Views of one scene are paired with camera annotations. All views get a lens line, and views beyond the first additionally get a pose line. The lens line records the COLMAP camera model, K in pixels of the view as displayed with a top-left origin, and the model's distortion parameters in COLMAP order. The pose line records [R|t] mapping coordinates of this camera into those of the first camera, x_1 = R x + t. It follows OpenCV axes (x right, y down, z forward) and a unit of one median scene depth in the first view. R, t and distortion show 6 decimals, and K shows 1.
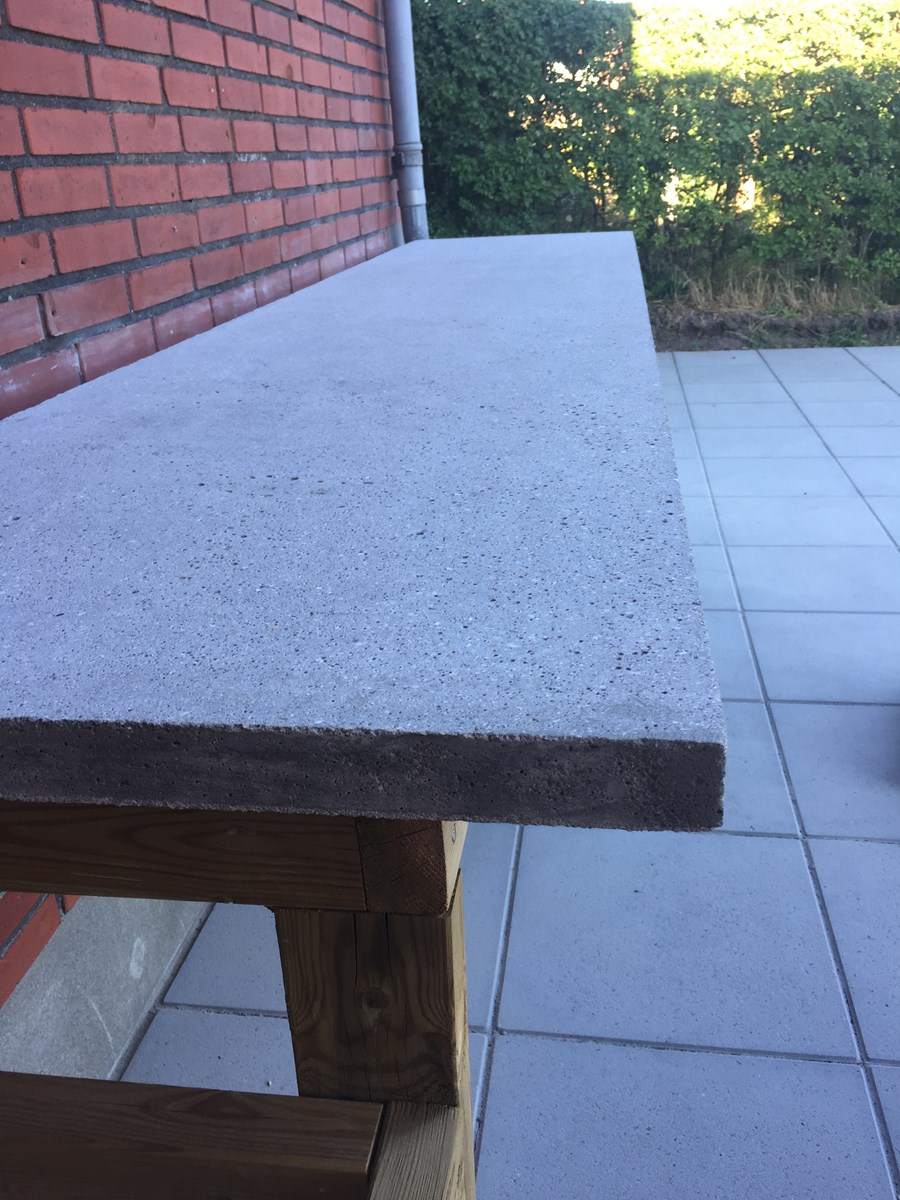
lens RADIAL K [[1040.3, 0, 446.7], [0, 1040.3, 594.4], [0, 0, 1]] dist [0.081030, -0.130703]
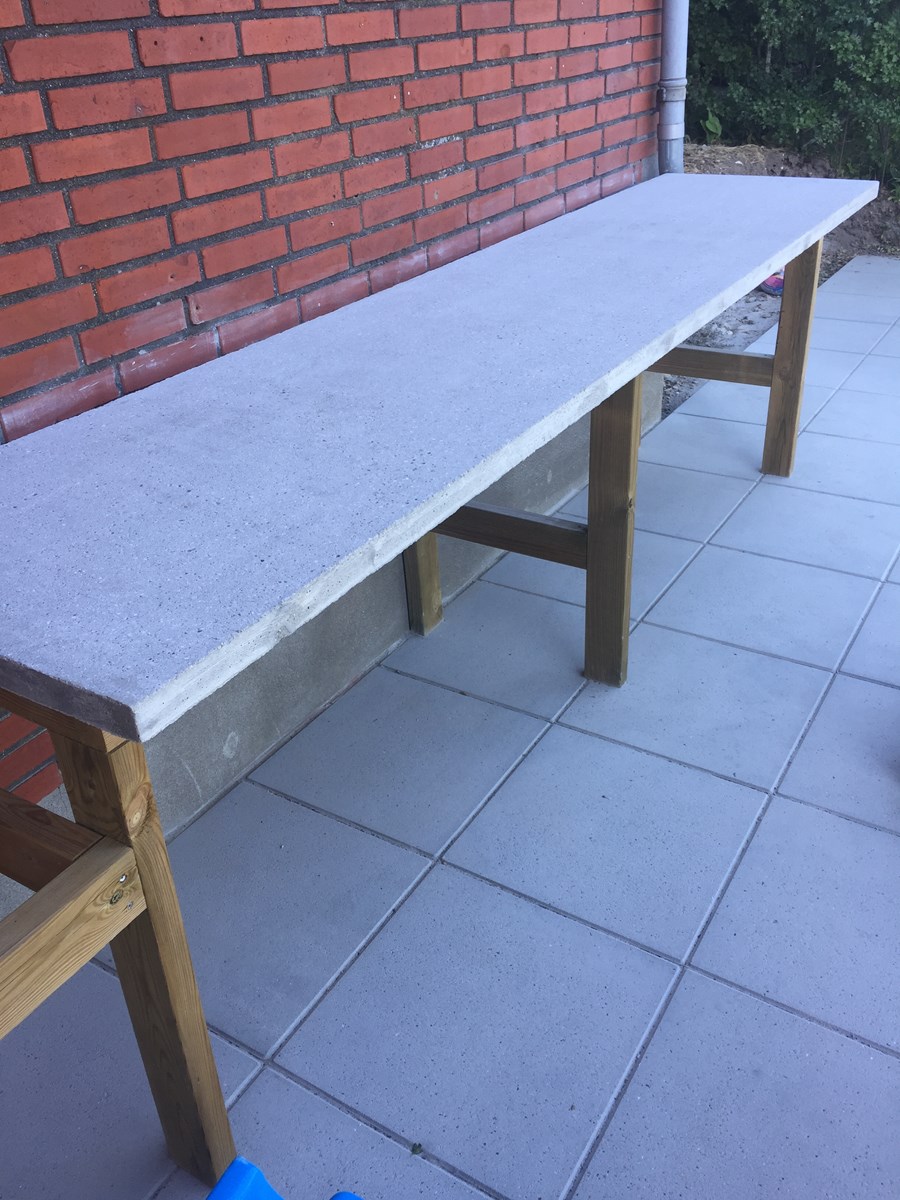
lens RADIAL K [[1040.3, 0, 446.7], [0, 1040.3, 594.4], [0, 0, 1]] dist [0.081030, -0.130703]
pose [[0.917798, 0.202570, -0.341485, 0.397069], [-0.149474, 0.973068, 0.175489, -0.144922], [0.367837, -0.110020, 0.923359, -0.194819]]
